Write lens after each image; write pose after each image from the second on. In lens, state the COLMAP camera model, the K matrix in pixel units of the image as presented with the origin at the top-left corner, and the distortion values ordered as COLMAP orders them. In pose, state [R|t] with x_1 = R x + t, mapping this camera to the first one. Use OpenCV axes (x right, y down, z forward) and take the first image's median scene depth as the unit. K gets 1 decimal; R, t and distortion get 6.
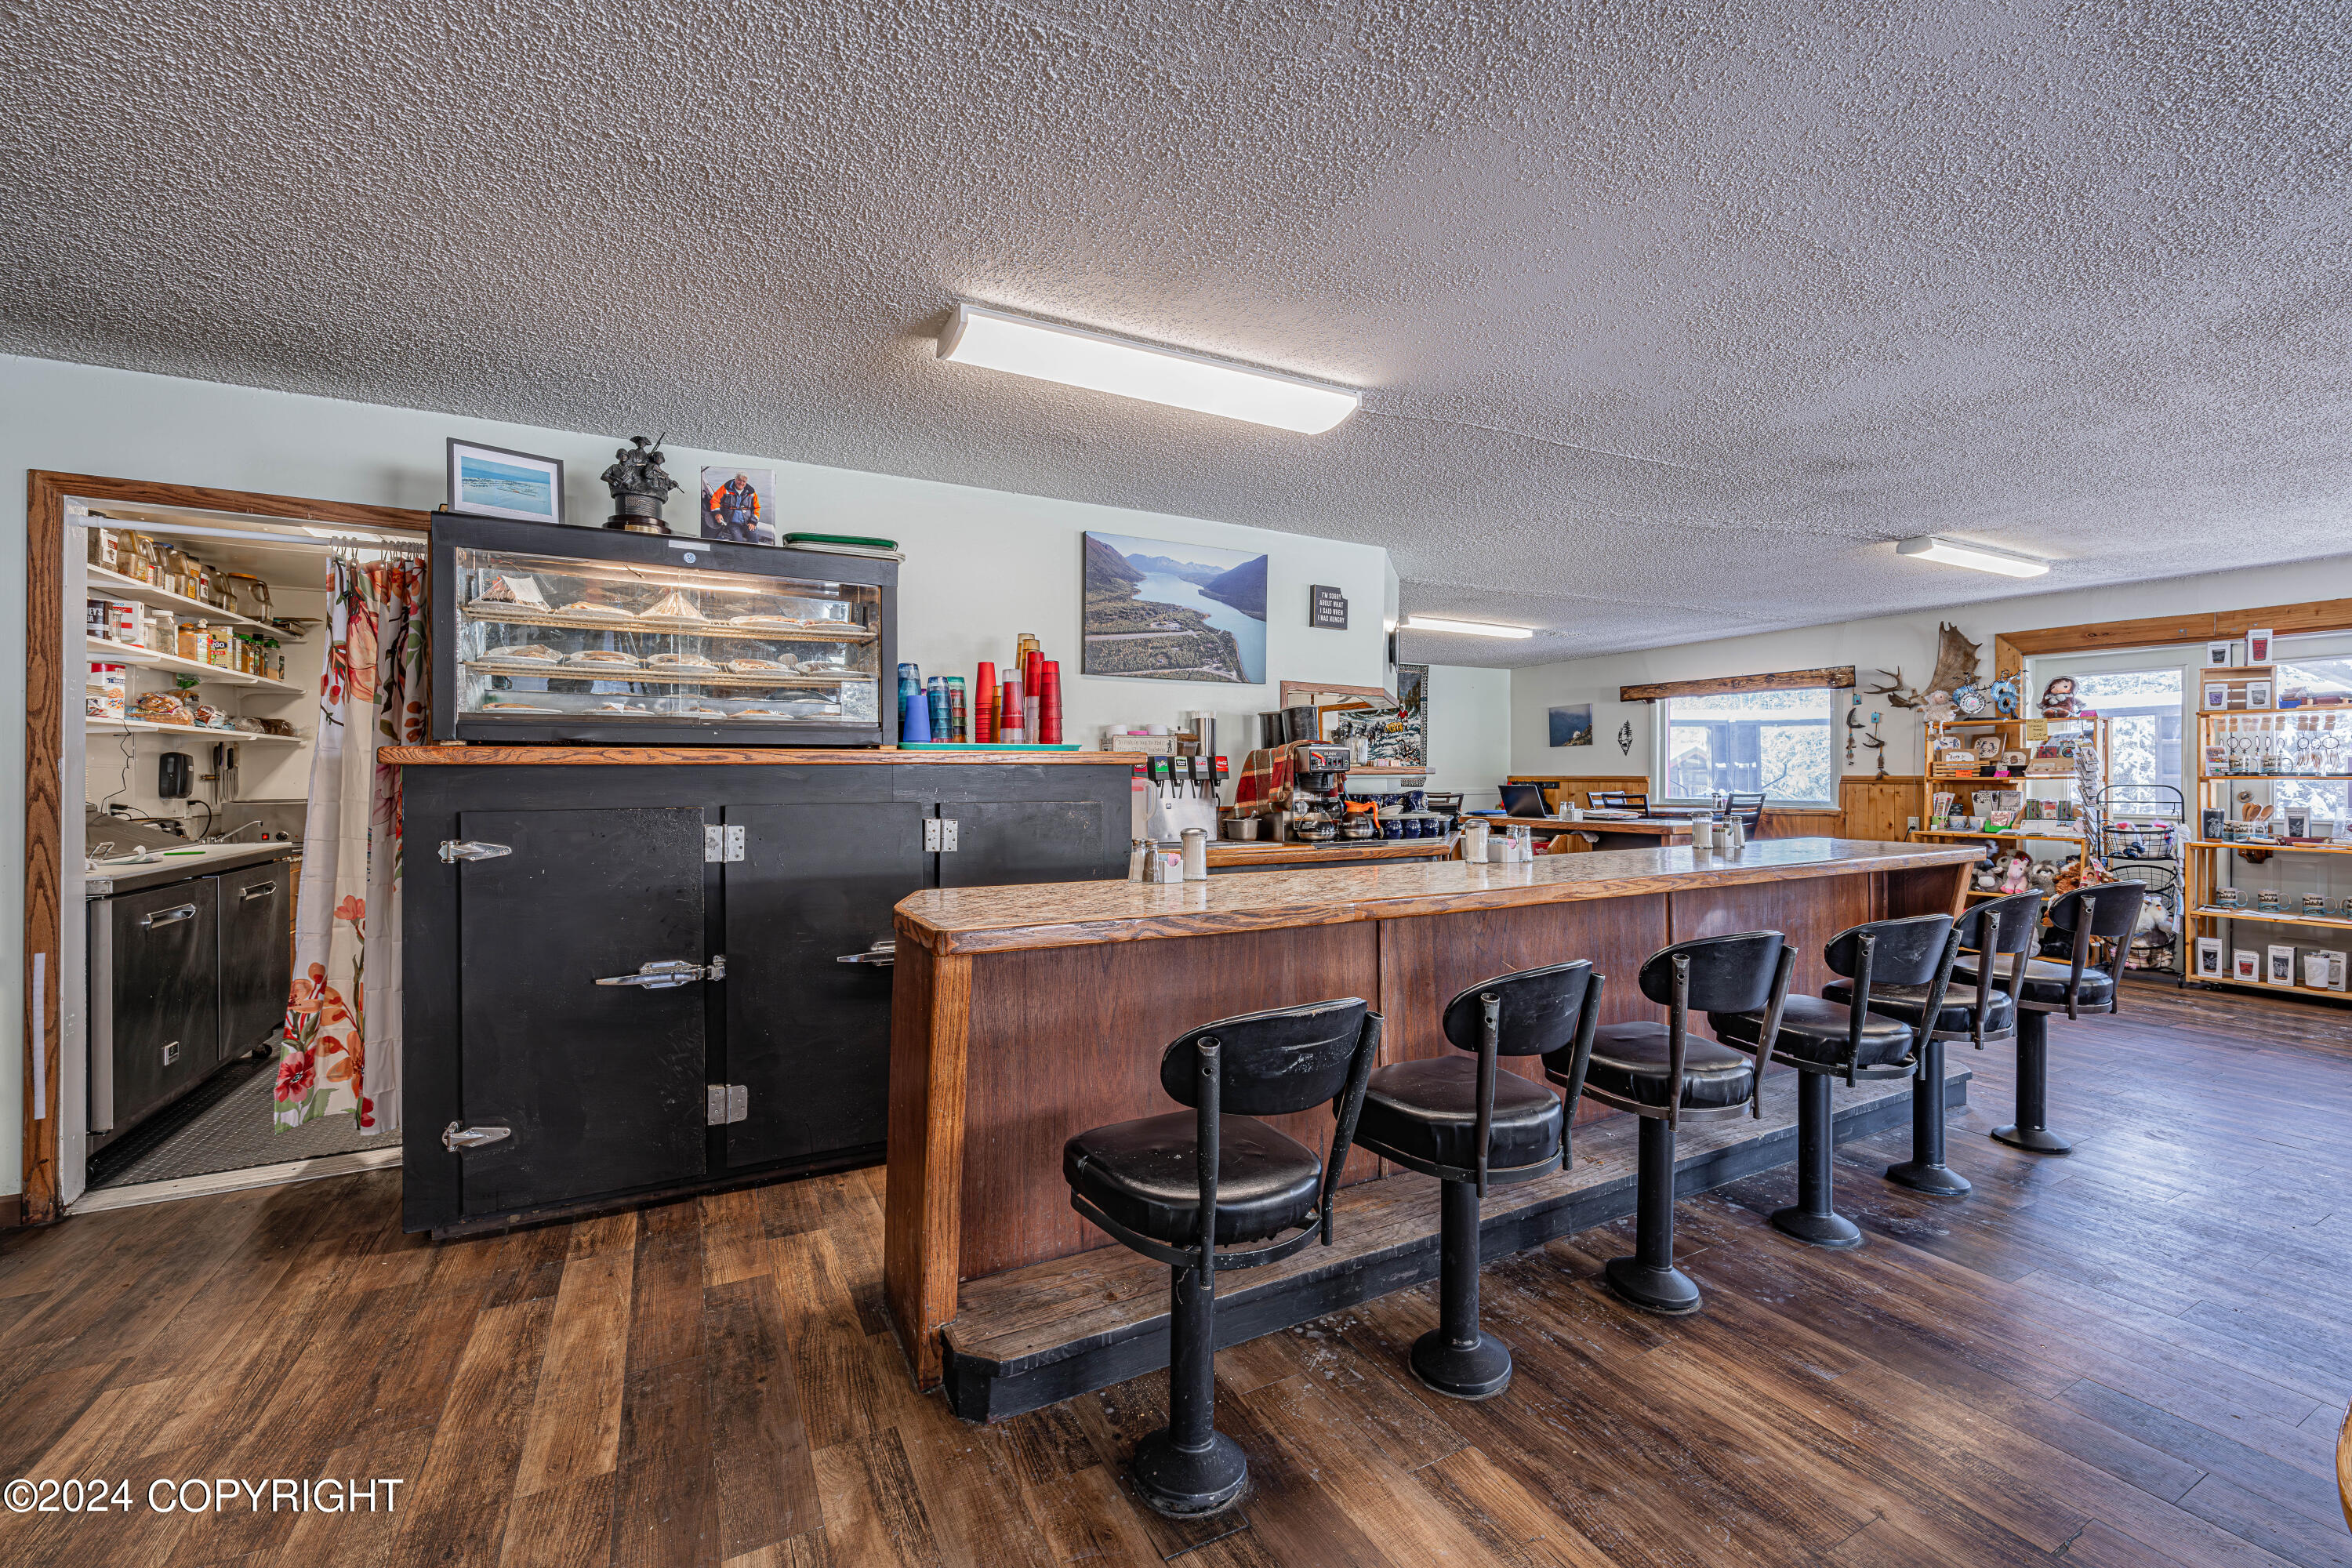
lens RADIAL K [[960.0, 0, 1177.1], [0, 960.0, 774.0], [0, 0, 1]] dist [0.001425, 0.000125]
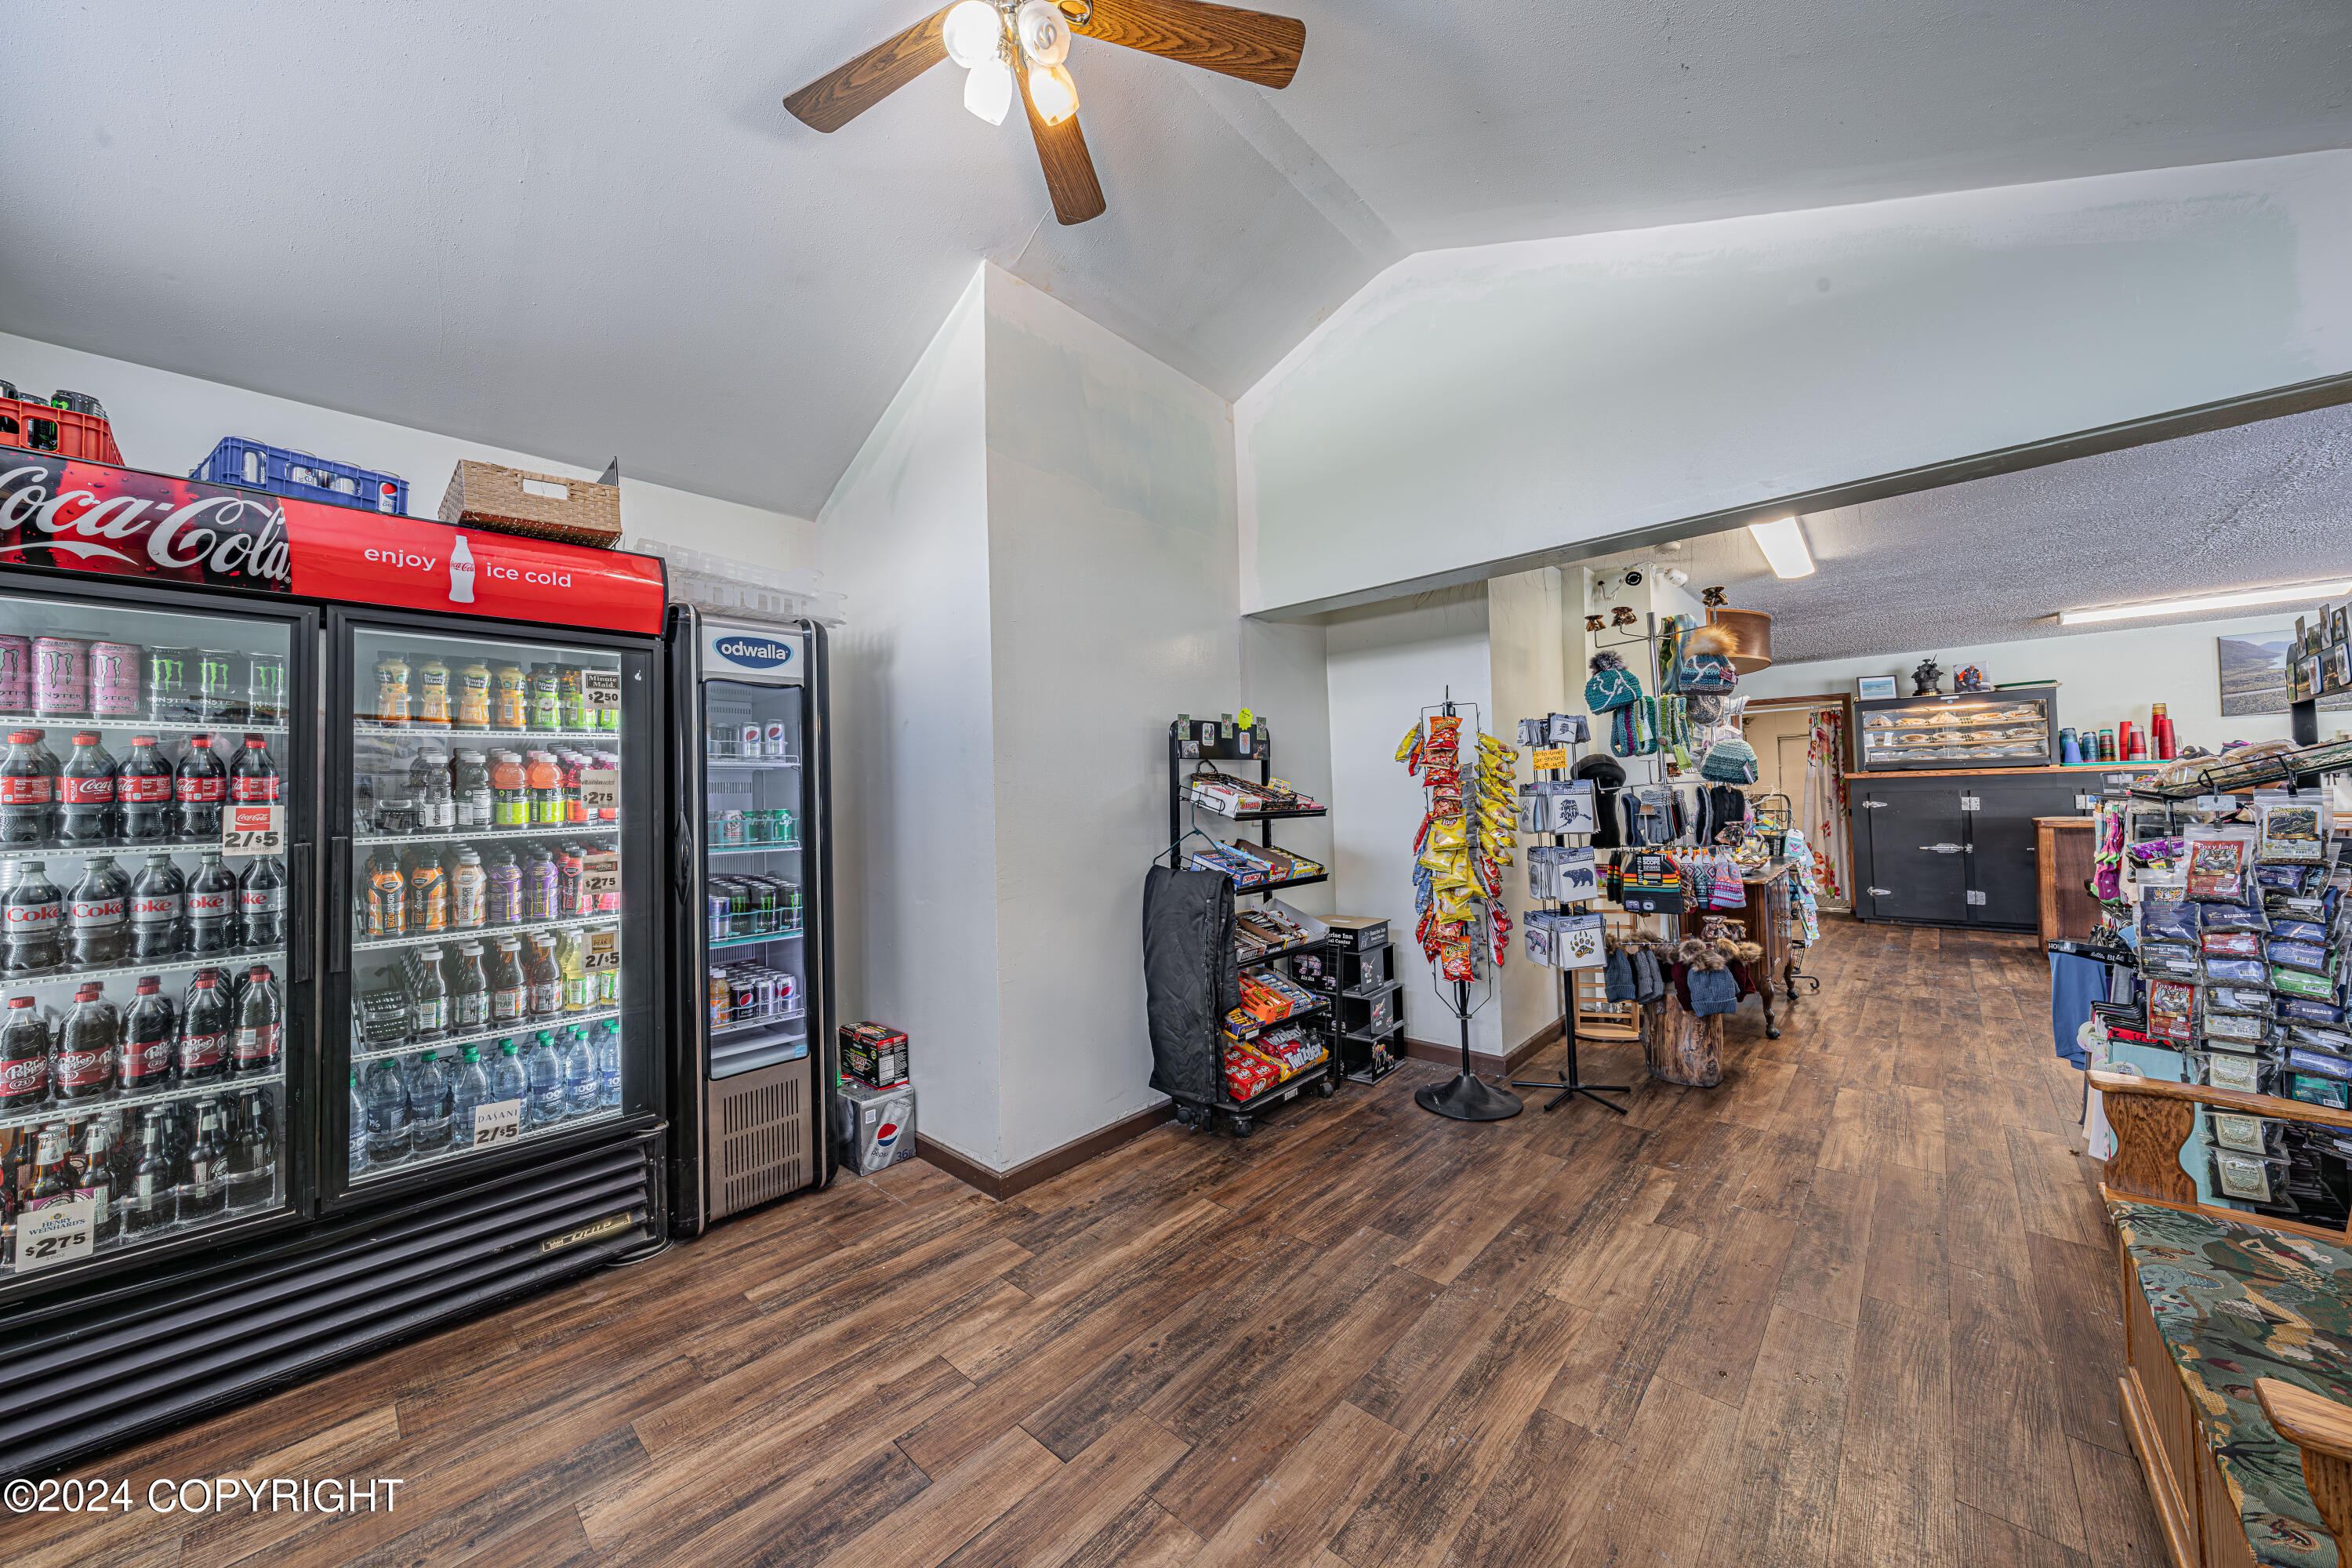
lens RADIAL K [[813.8, 0, 1183.5], [0, 813.8, 774.0], [0, 0, 1]] dist [-0.001845, 0.000014]
pose [[0.345026, -0.032474, -0.938031, 0.918540], [0.020759, 0.999421, -0.026964, 0.002315], [0.938364, -0.010169, 0.345500, -1.881660]]
